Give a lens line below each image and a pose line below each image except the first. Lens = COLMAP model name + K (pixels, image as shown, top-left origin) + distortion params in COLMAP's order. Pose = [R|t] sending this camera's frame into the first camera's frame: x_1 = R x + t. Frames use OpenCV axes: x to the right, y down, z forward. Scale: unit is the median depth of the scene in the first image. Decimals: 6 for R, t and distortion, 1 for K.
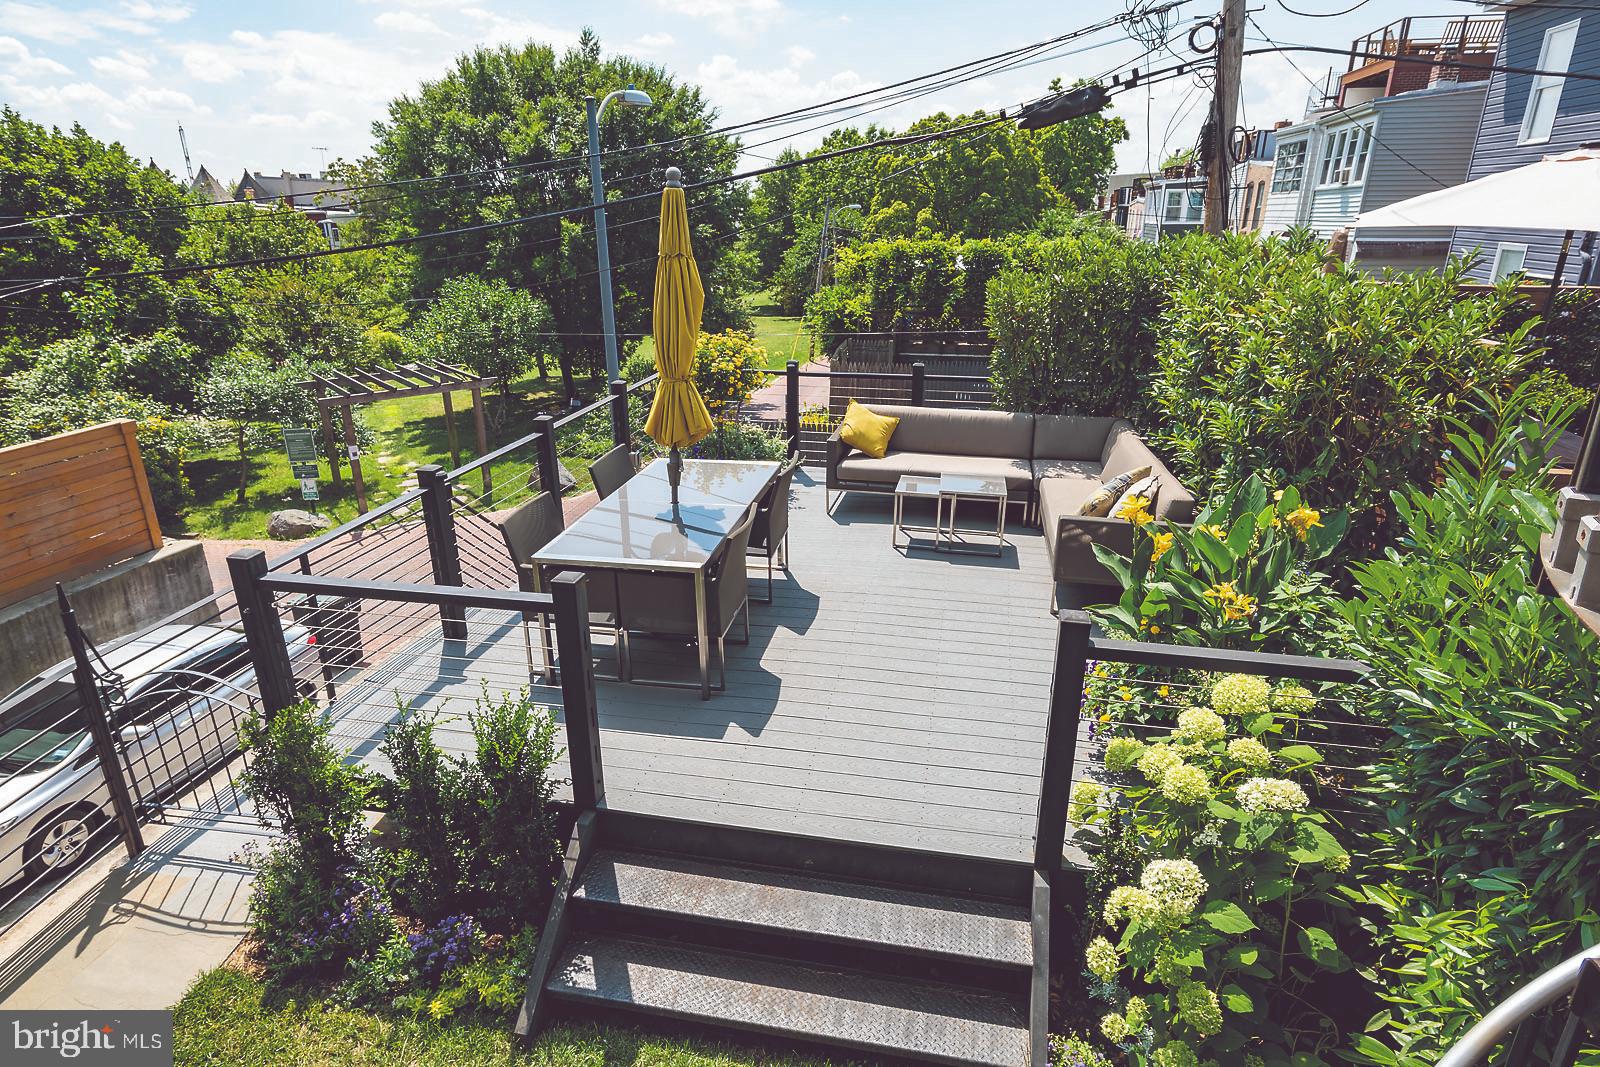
lens RADIAL K [[886.3, 0, 805.5], [0, 886.3, 541.6], [0, 0, 1]] dist [-0.004237, 0.002926]
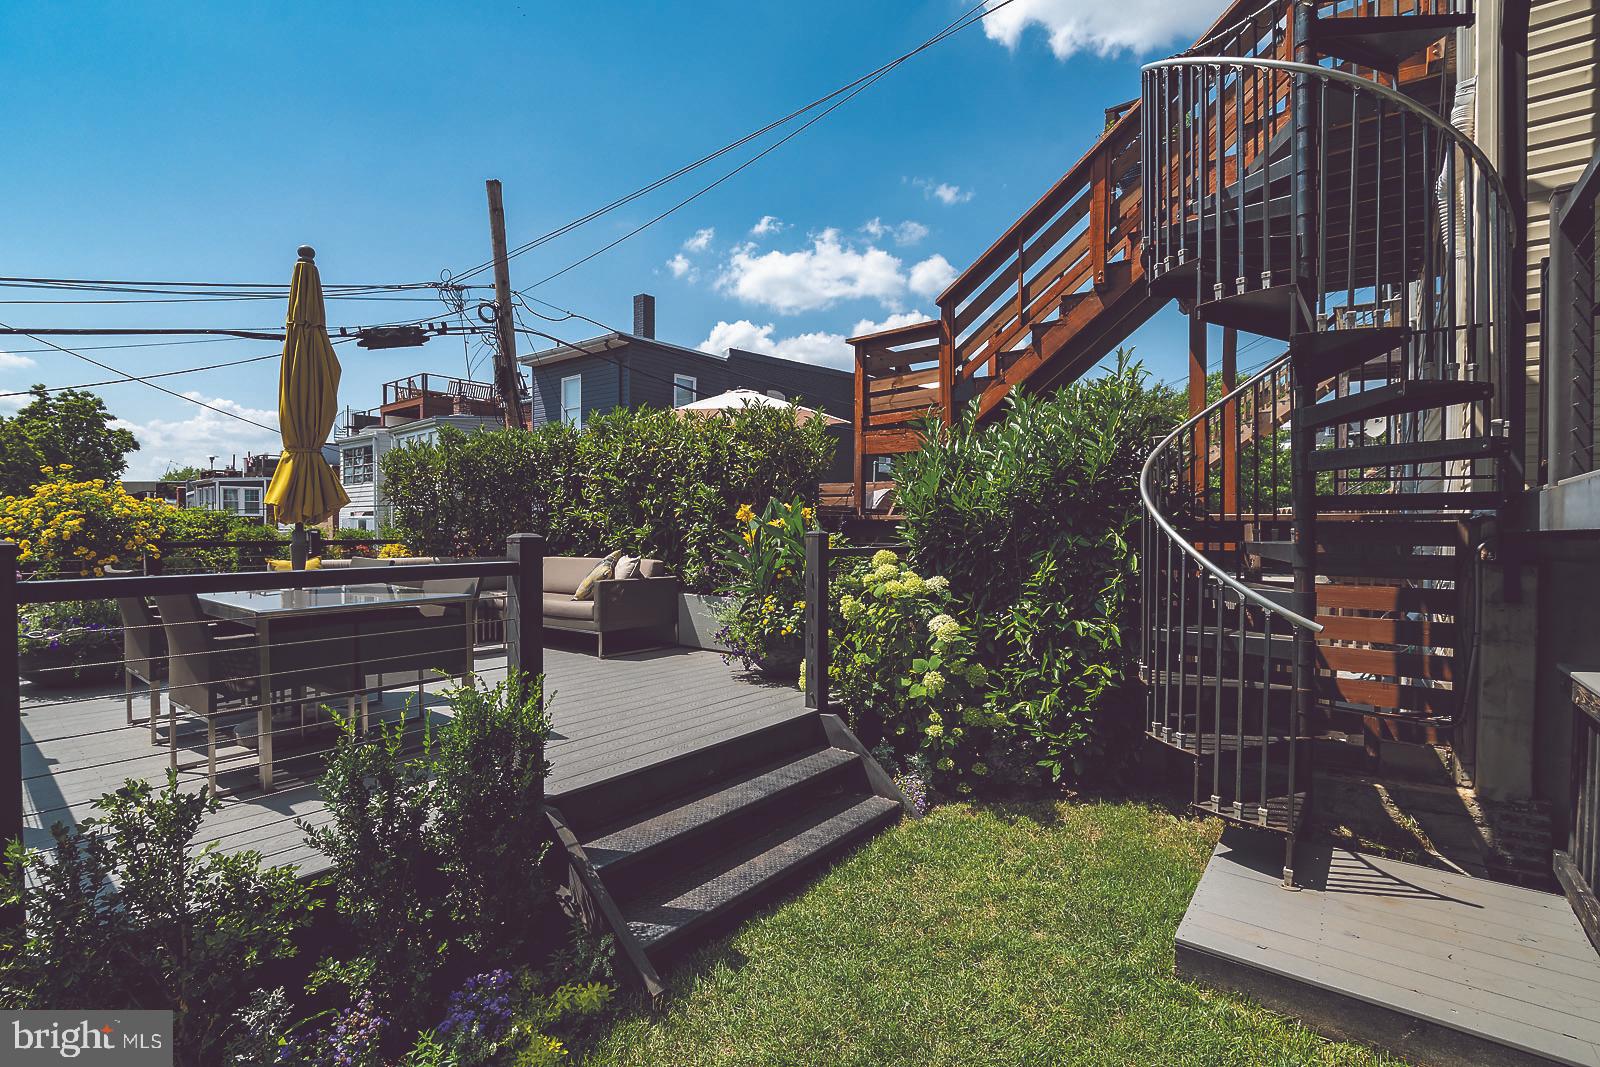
lens RADIAL K [[734.8, 0, 799.6], [0, 734.8, 537.7], [0, 0, 1]] dist [-0.024057, 0.005556]
pose [[0.455714, -0.011996, 0.890045, -0.151544], [0.311907, 0.938664, -0.147049, 0.045546], [-0.833690, 0.344624, 0.431504, 0.067596]]
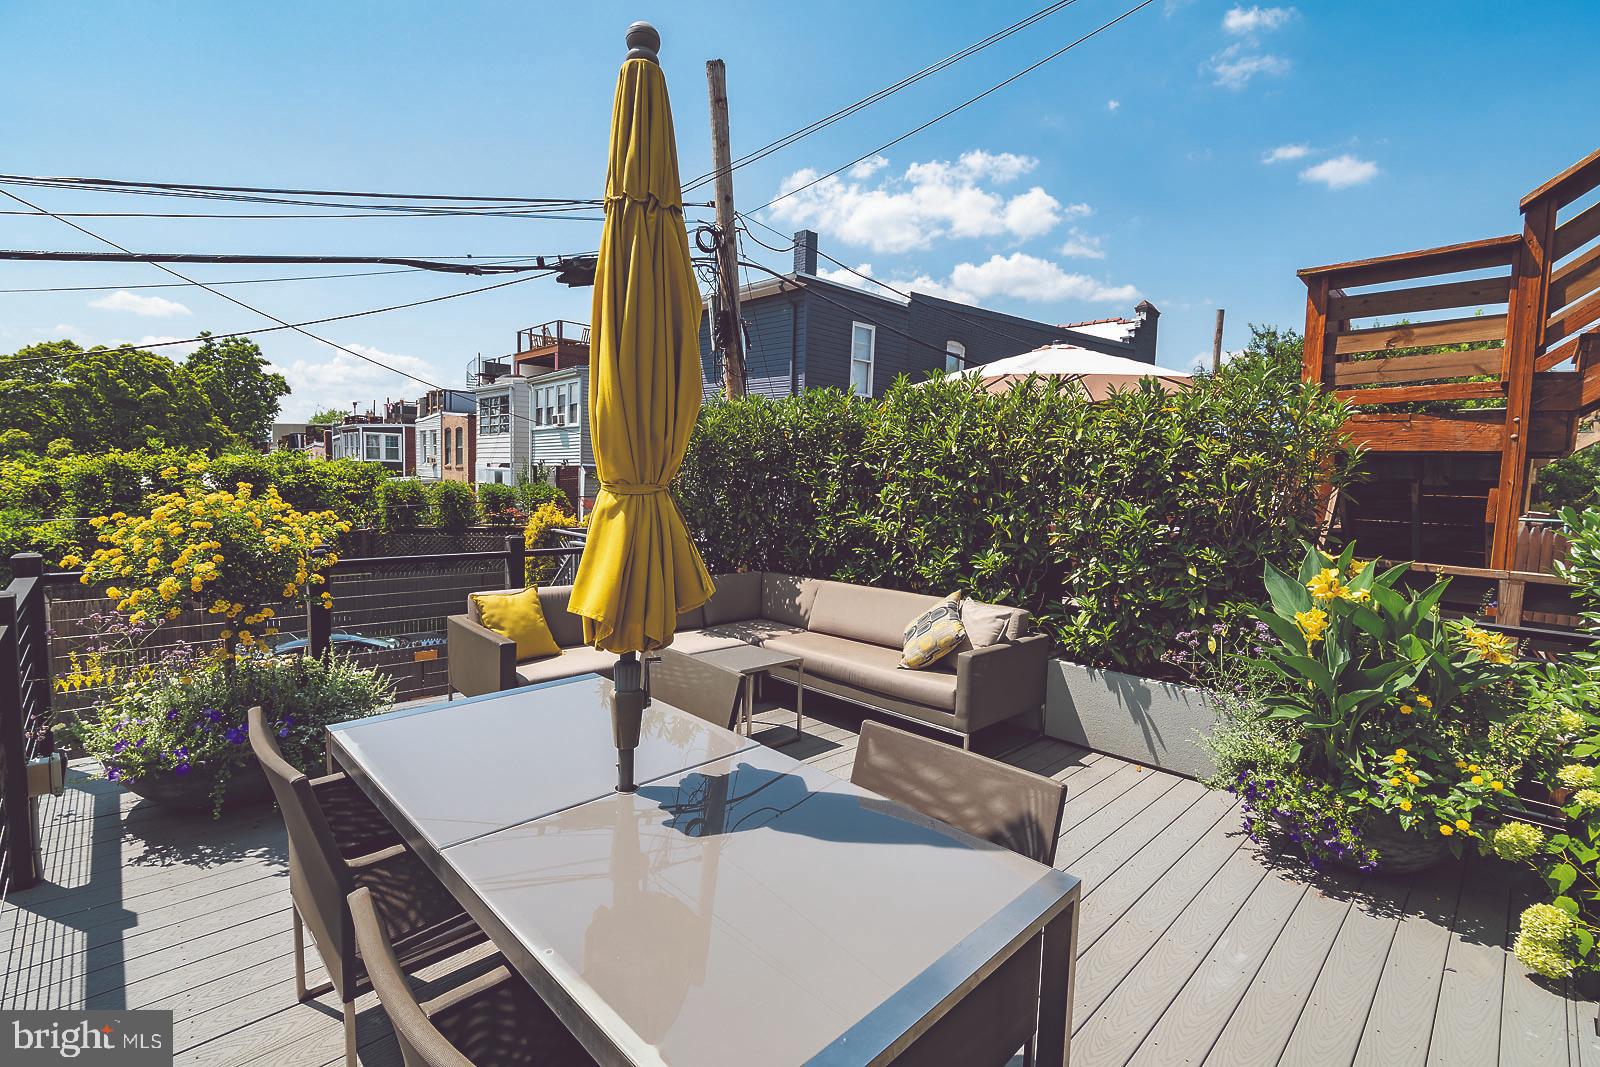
lens RADIAL K [[734.8, 0, 798.7], [0, 734.8, 536.9], [0, 0, 1]] dist [-0.024057, 0.005556]
pose [[0.569429, -0.050713, 0.820475, -0.100576], [0.261182, 0.957539, -0.122082, -0.025241], [-0.779445, 0.283810, 0.558496, 0.191760]]
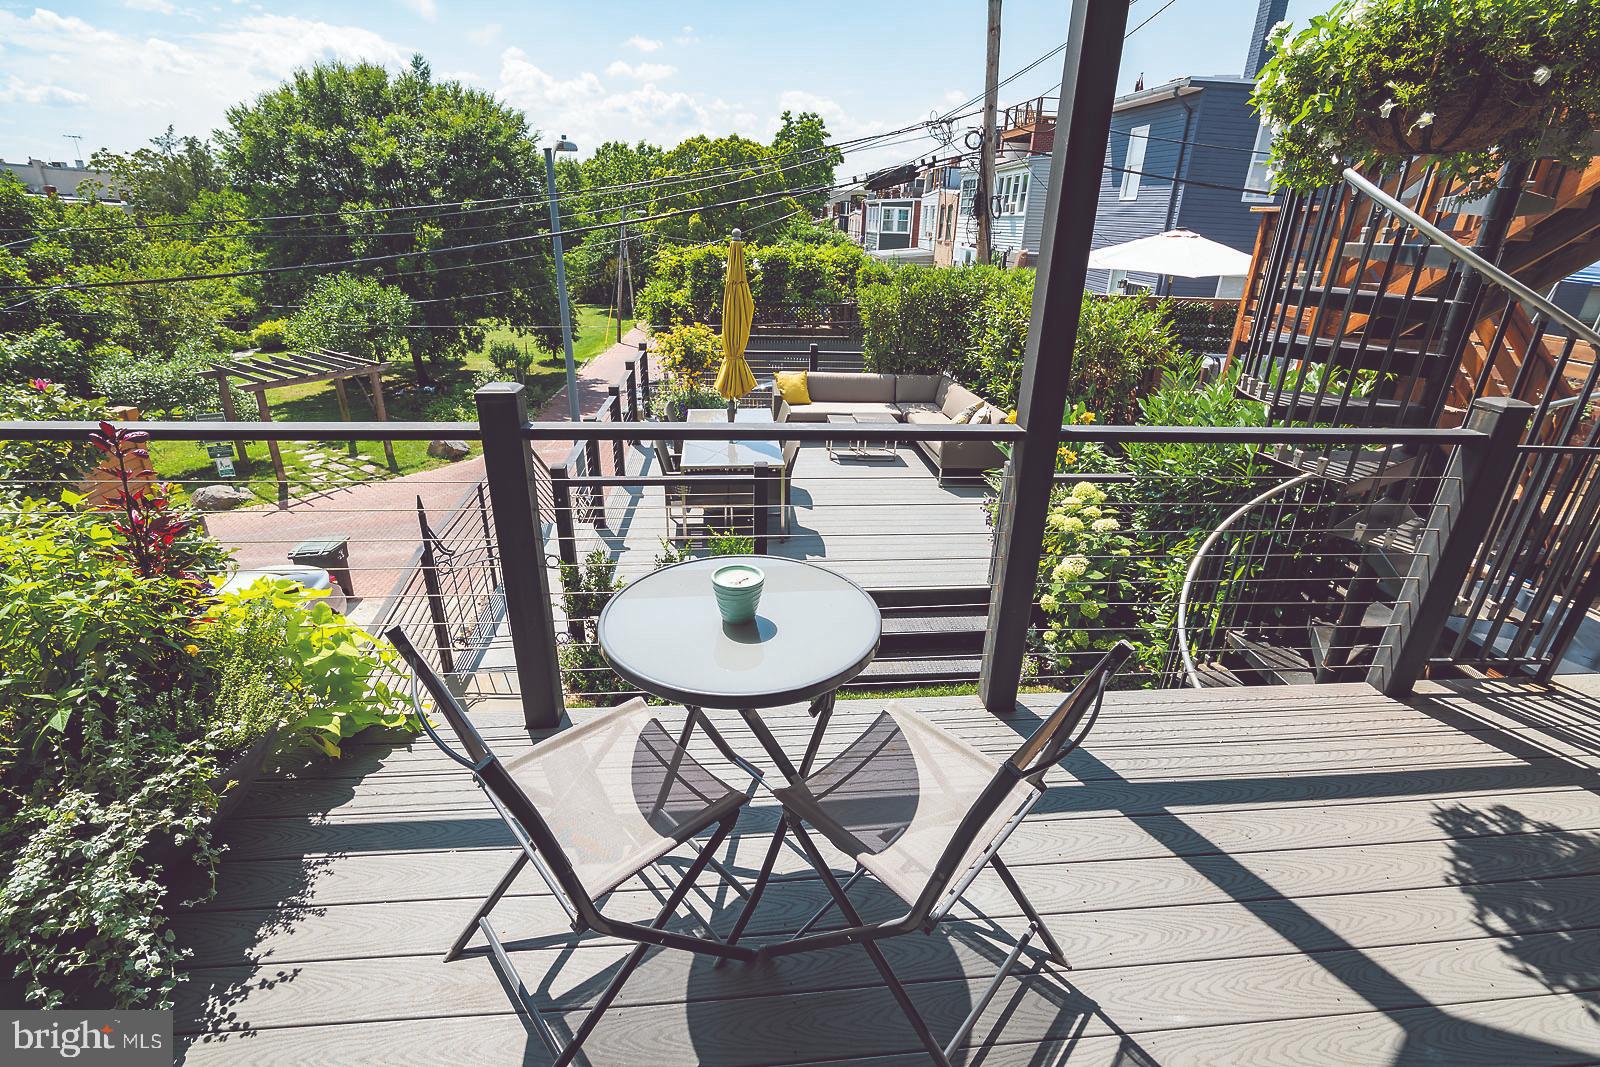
lens RADIAL K [[734.8, 0, 802.5], [0, 734.8, 535.6], [0, 0, 1]] dist [-0.024057, 0.005556]
pose [[0.957969, -0.089202, 0.272650, -0.109492], [0.072618, 0.994876, 0.070346, 0.015385], [-0.277528, -0.047590, 0.959538, -0.092322]]
